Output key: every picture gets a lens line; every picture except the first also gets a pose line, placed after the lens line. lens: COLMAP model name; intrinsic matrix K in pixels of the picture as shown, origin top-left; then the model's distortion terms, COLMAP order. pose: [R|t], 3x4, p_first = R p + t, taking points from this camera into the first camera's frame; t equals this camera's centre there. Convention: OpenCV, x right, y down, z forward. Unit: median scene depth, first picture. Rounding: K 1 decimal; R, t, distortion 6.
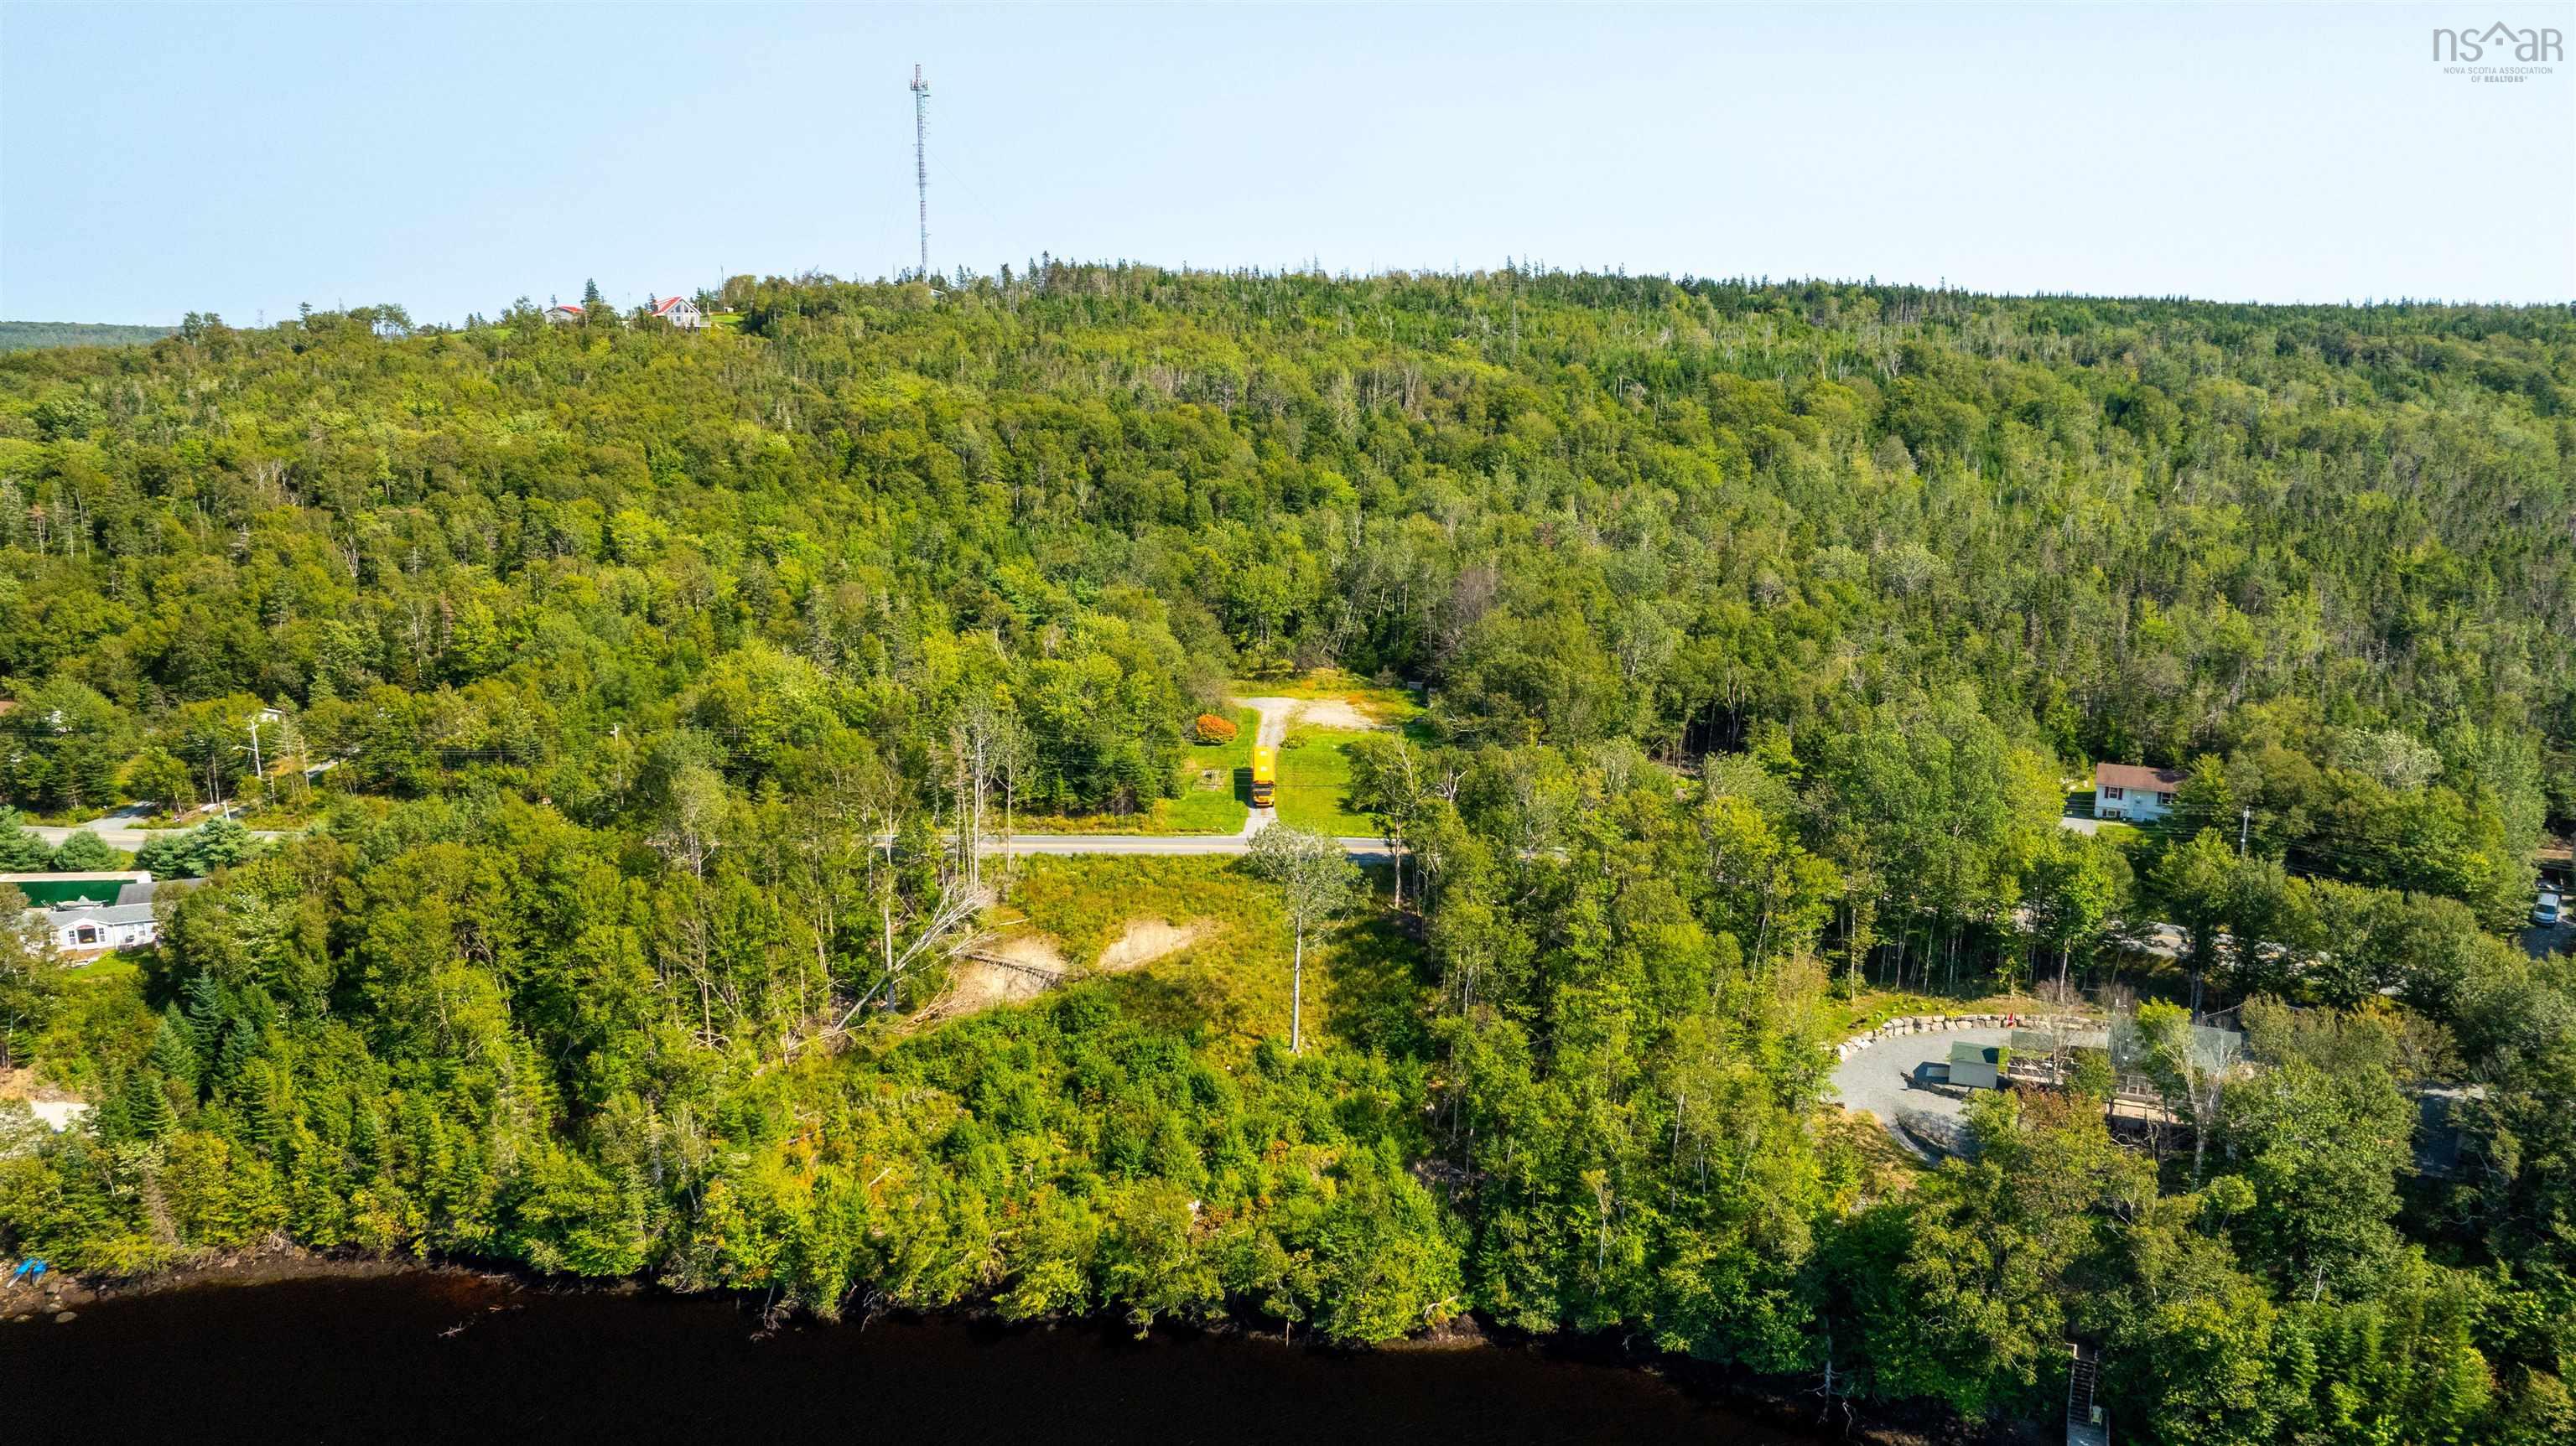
lens RADIAL K [[1809.3, 0, 1282.5], [0, 1809.3, 718.3], [0, 0, 1]] dist [-0.027244, 0.026019]
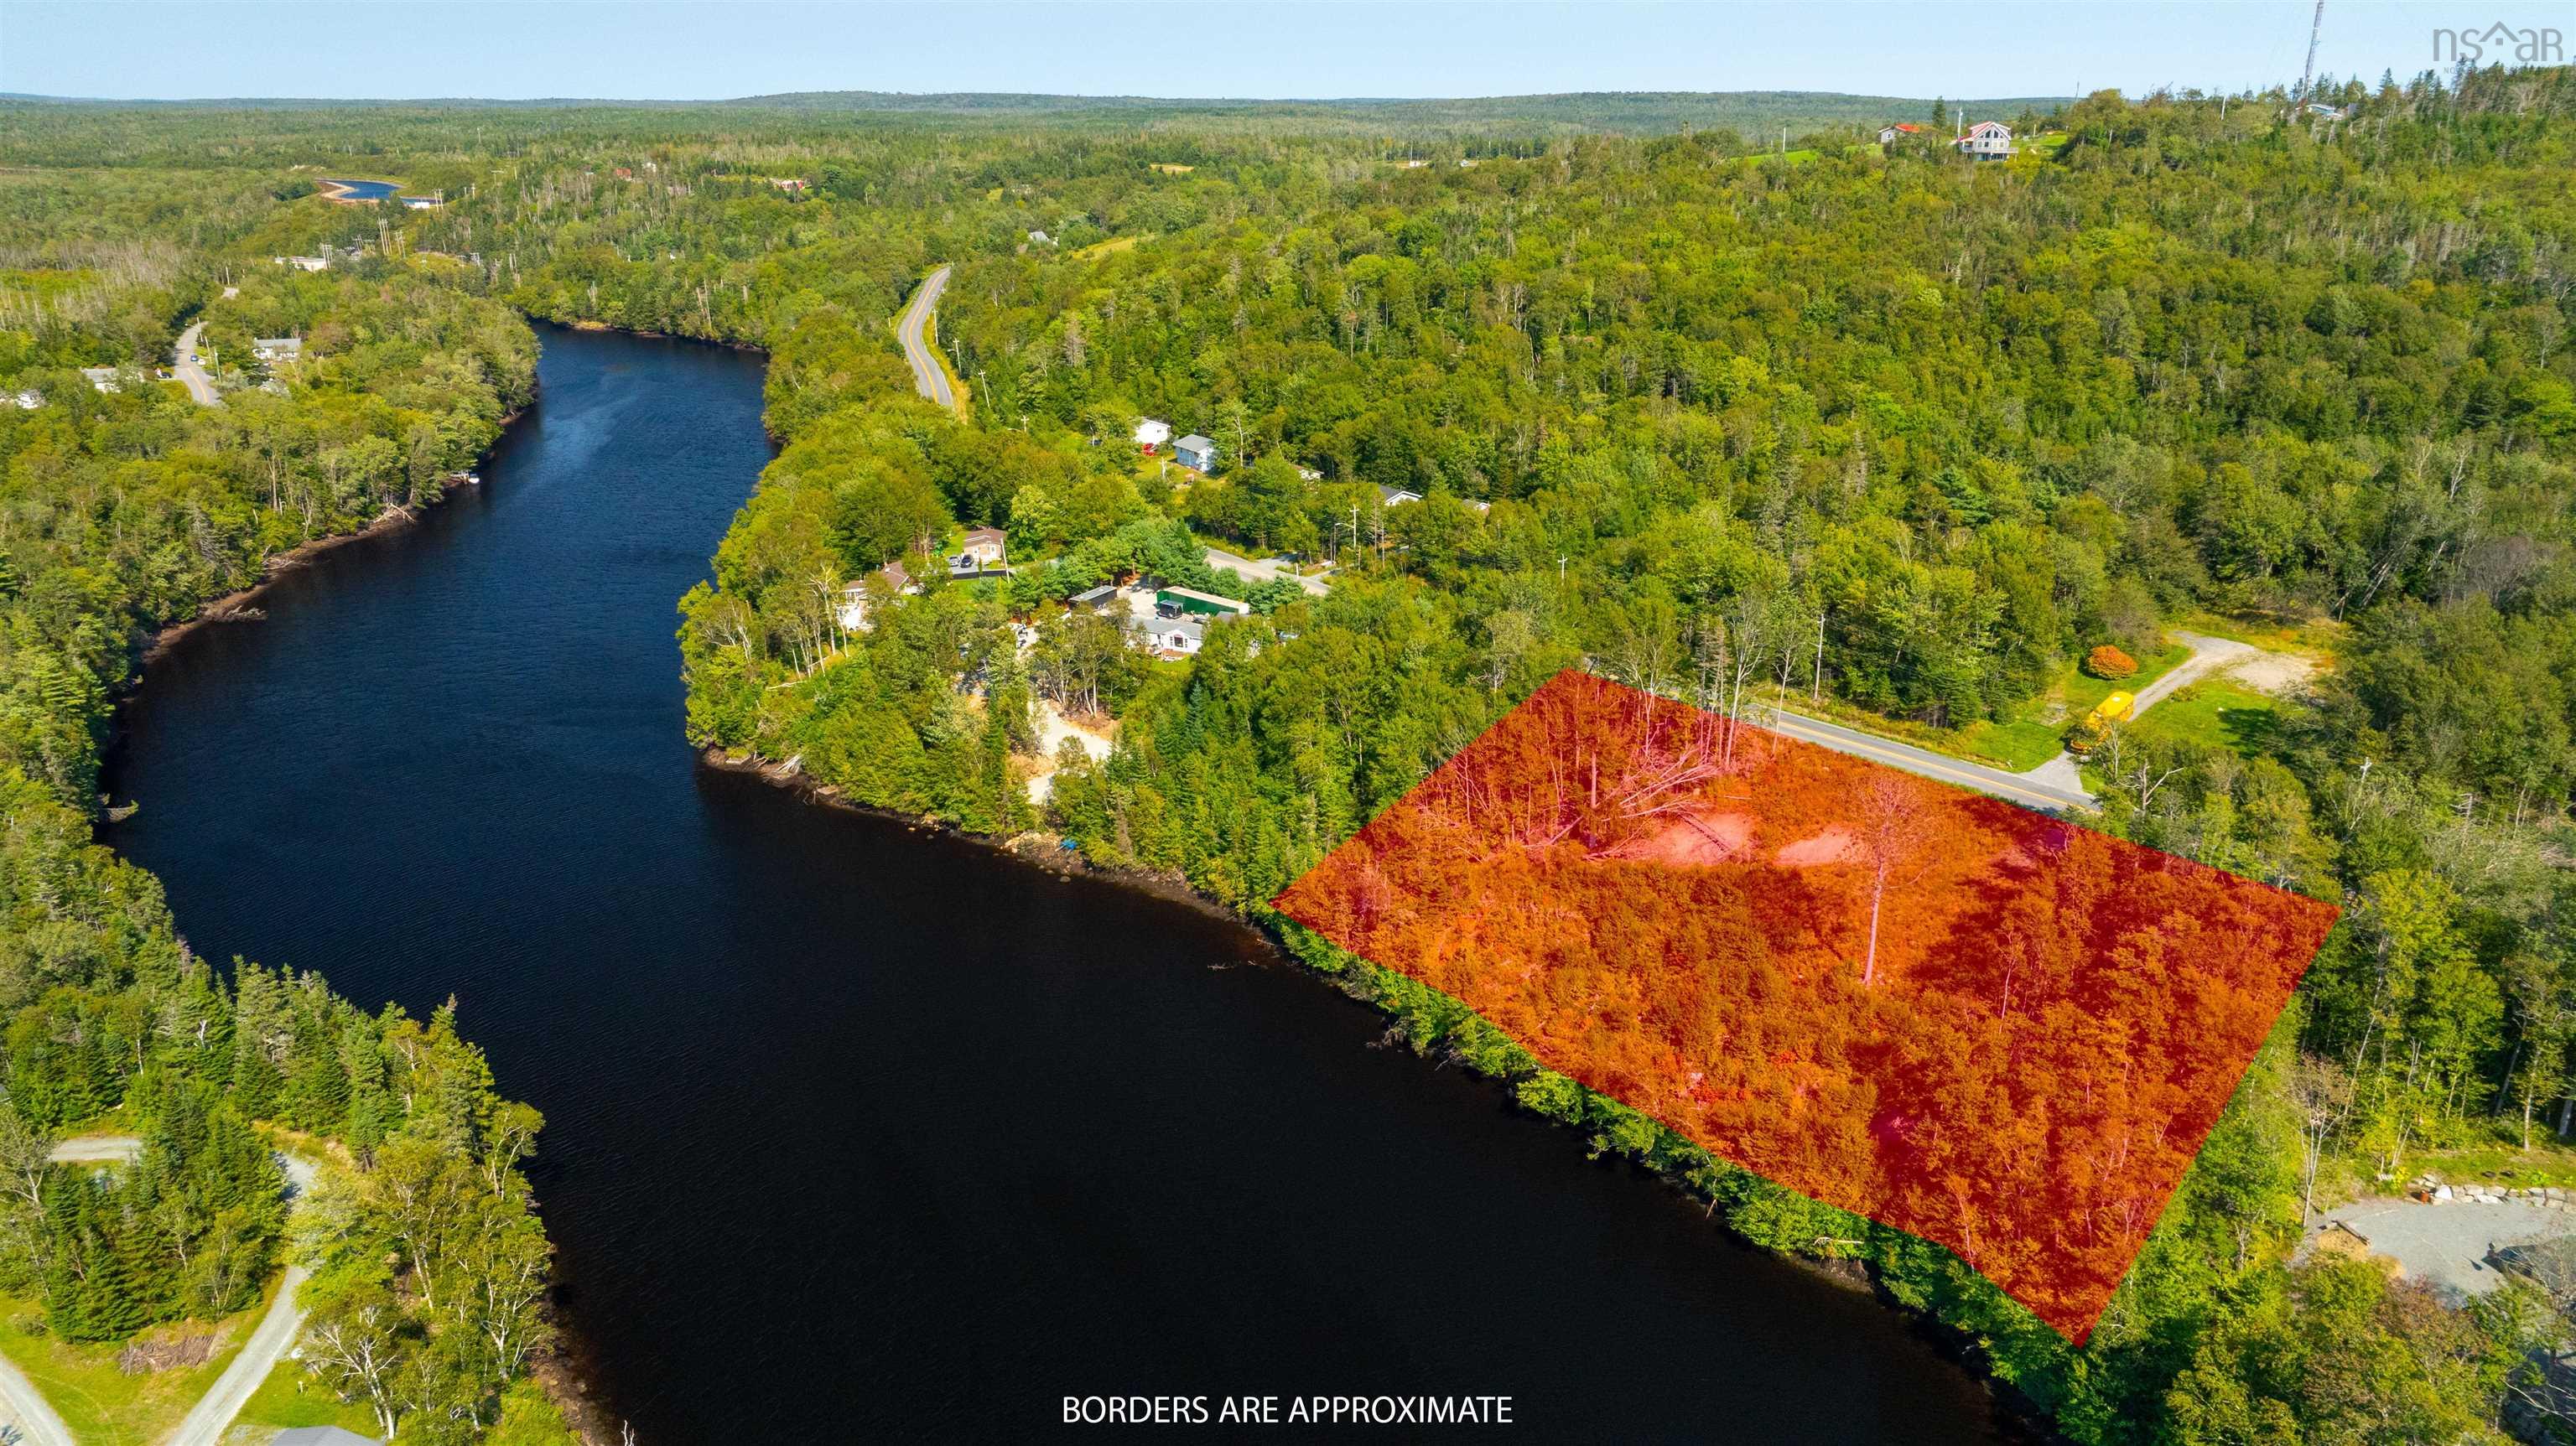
lens RADIAL K [[1809.3, 0, 1290.6], [0, 1809.3, 715.8], [0, 0, 1]] dist [-0.027244, 0.026019]
pose [[0.695211, 0.230449, -0.680863, 0.484892], [-0.144714, 0.972692, 0.181460, -0.117898], [0.704088, -0.027622, 0.709575, 0.018615]]
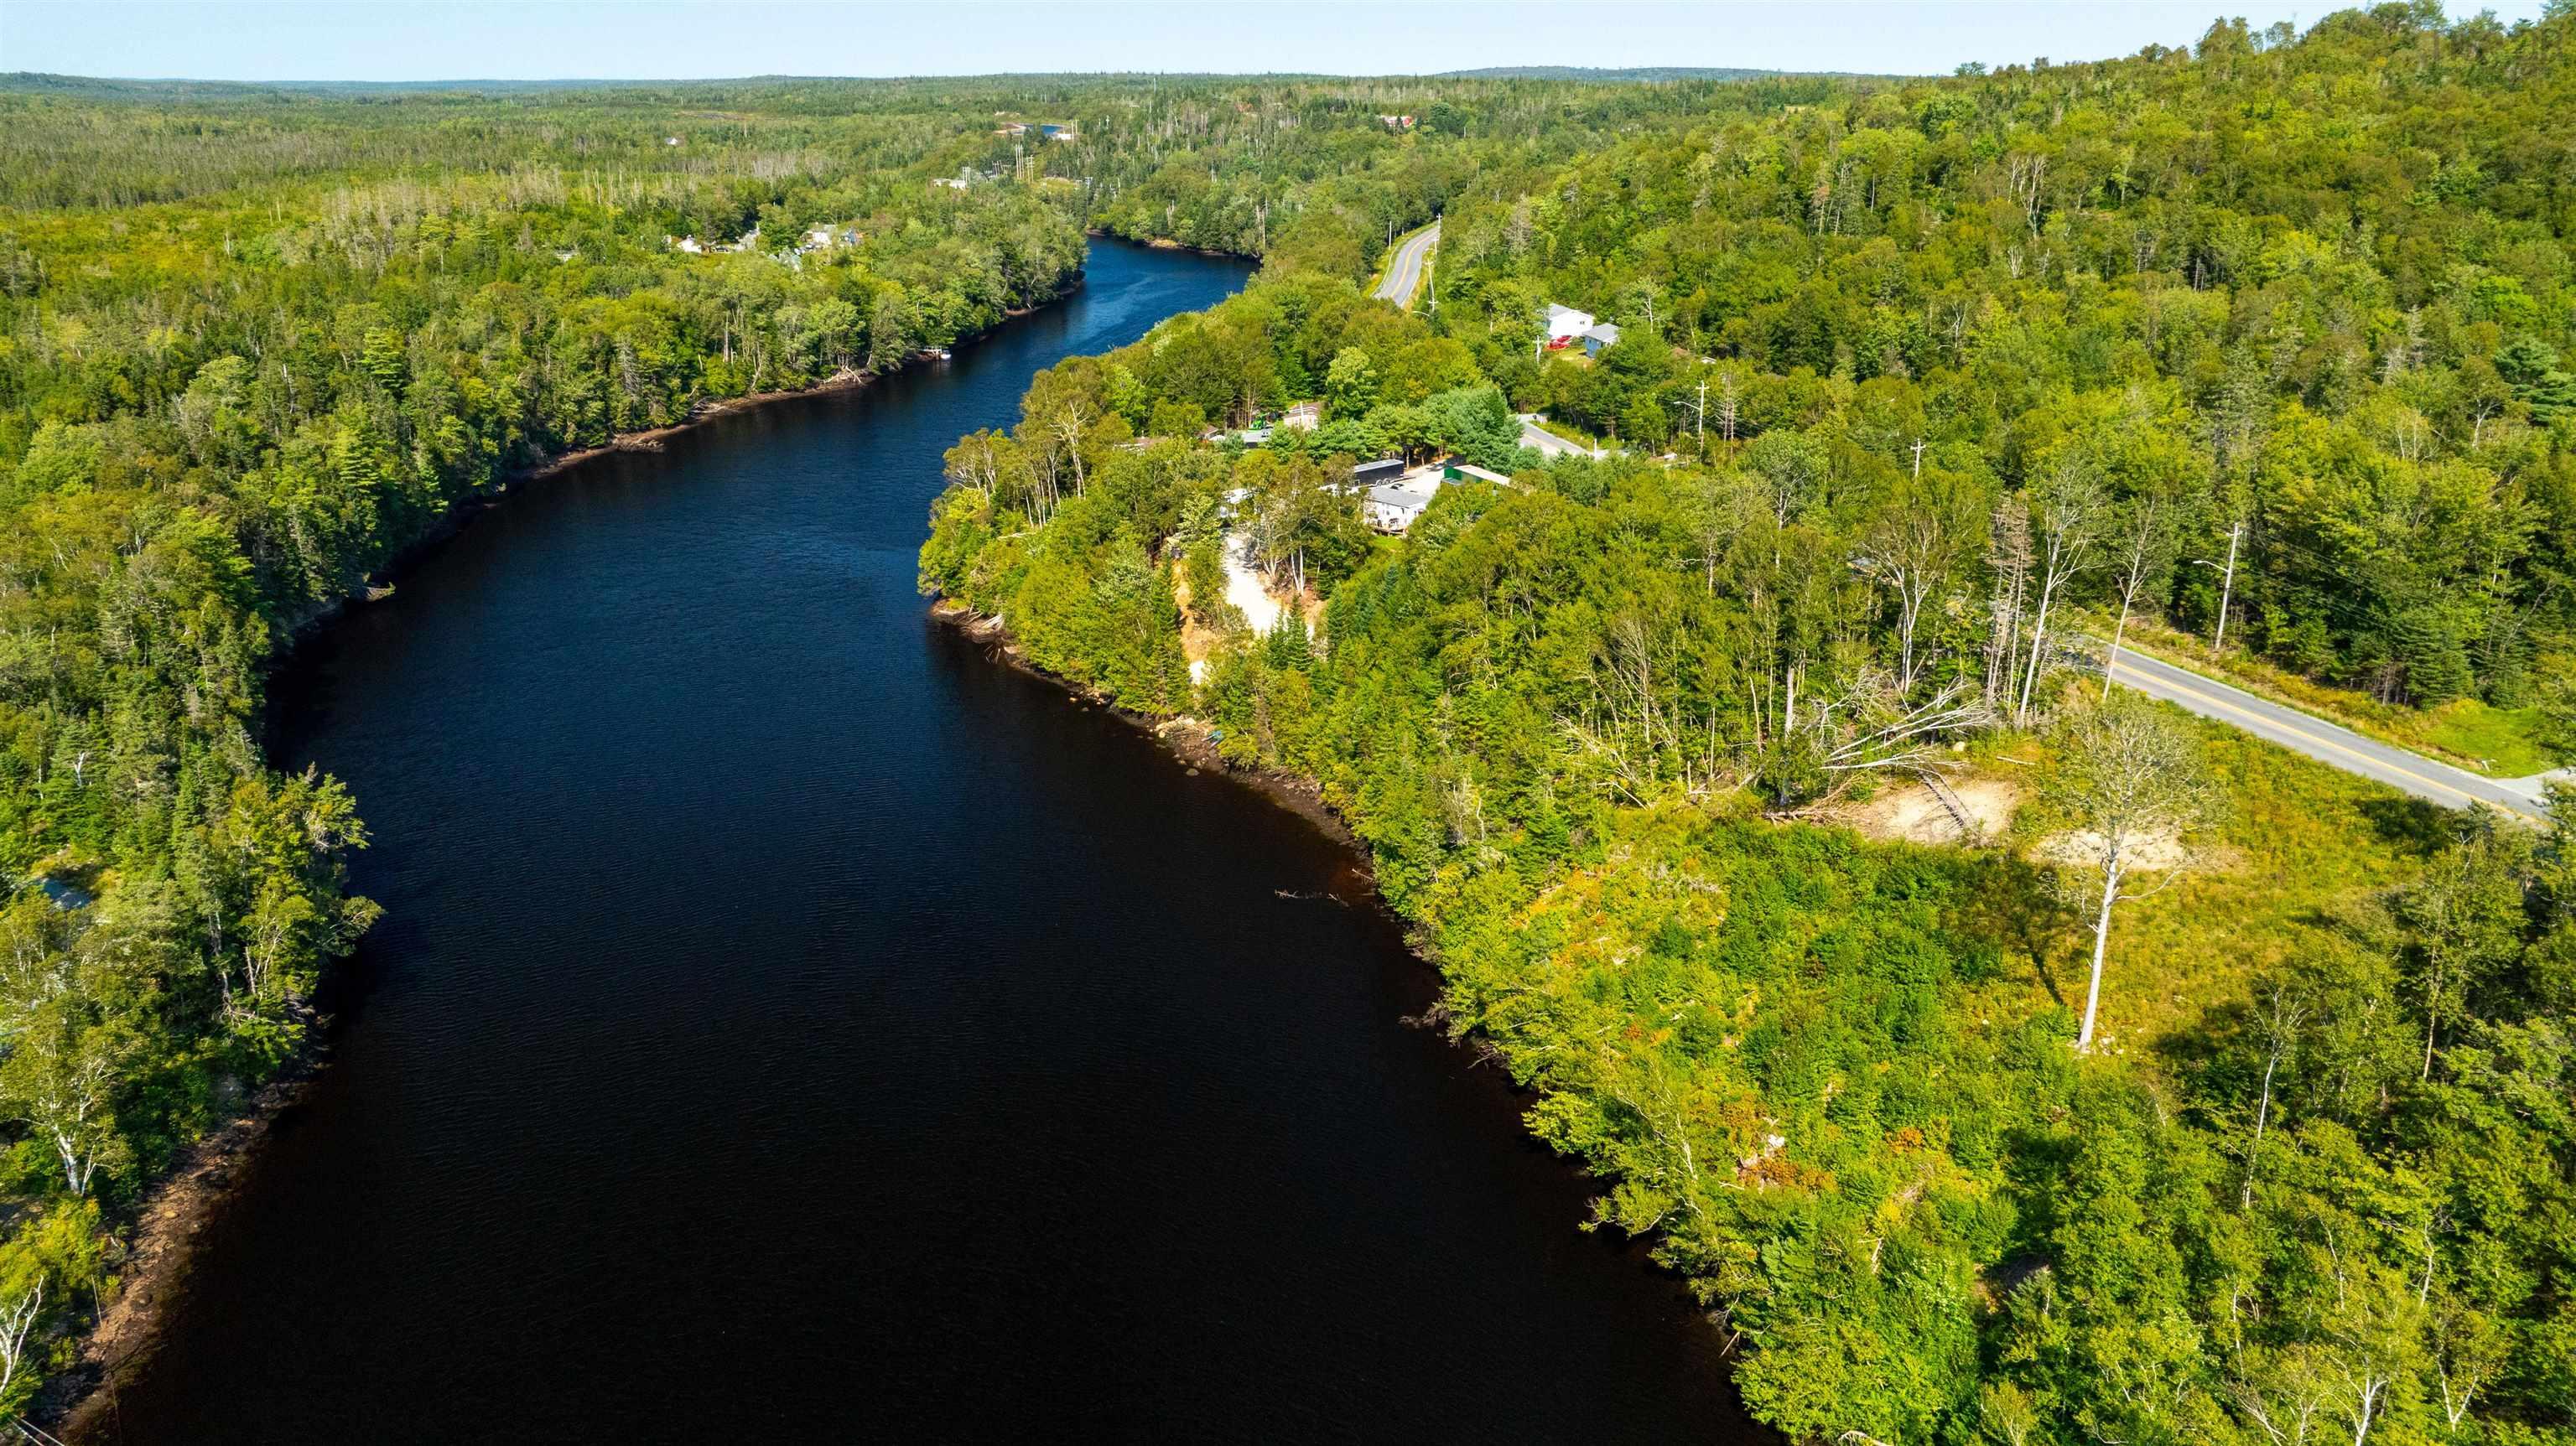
lens RADIAL K [[1809.3, 0, 1297.8], [0, 1809.3, 722.6], [0, 0, 1]] dist [-0.027244, 0.026019]
pose [[0.390192, 0.305423, -0.868601, 0.456501], [-0.187723, 0.949953, 0.249700, -0.040835], [0.901394, 0.065625, 0.427999, 0.484768]]
